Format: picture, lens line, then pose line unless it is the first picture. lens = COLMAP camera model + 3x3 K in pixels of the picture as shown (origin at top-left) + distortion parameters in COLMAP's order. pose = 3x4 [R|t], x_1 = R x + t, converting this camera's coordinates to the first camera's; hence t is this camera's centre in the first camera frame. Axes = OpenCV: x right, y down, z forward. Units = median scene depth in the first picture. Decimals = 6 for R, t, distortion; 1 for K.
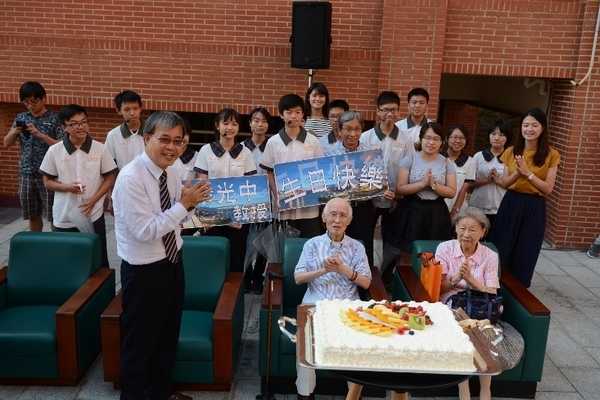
lens RADIAL K [[581.1, 0, 300.0], [0, 581.1, 200.0], [0, 0, 1]] dist [0.004662, 0.007491]
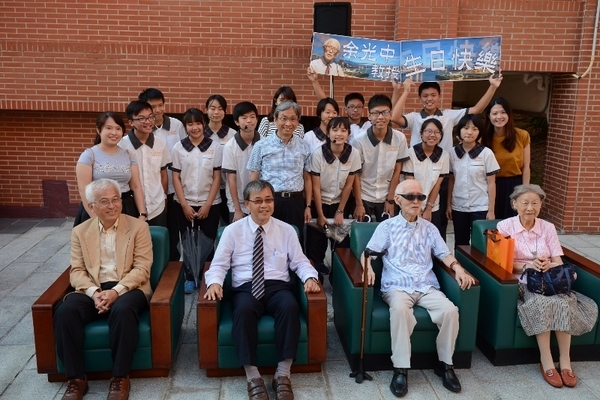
lens RADIAL K [[578.0, 0, 300.0], [0, 578.0, 200.0], [0, 0, 1]] dist [0.002773, 0.010778]
pose [[0.995703, -0.039263, 0.083872, -0.131412], [0.041221, 0.998913, -0.021748, 0.027689], [-0.082927, 0.025111, 0.996239, -0.009006]]
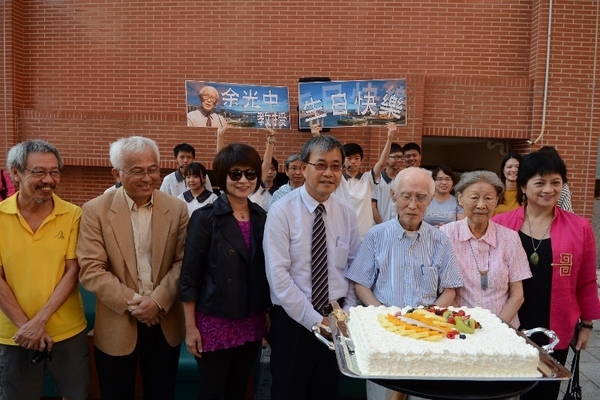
lens RADIAL K [[451.8, 0, 300.0], [0, 451.8, 200.0], [0, 0, 1]] dist [-0.040181, -0.007001]
pose [[0.999918, -0.011394, 0.005762, -0.018537], [0.012032, 0.991898, -0.126469, 0.031775], [-0.004274, 0.126528, 0.991954, 0.088708]]
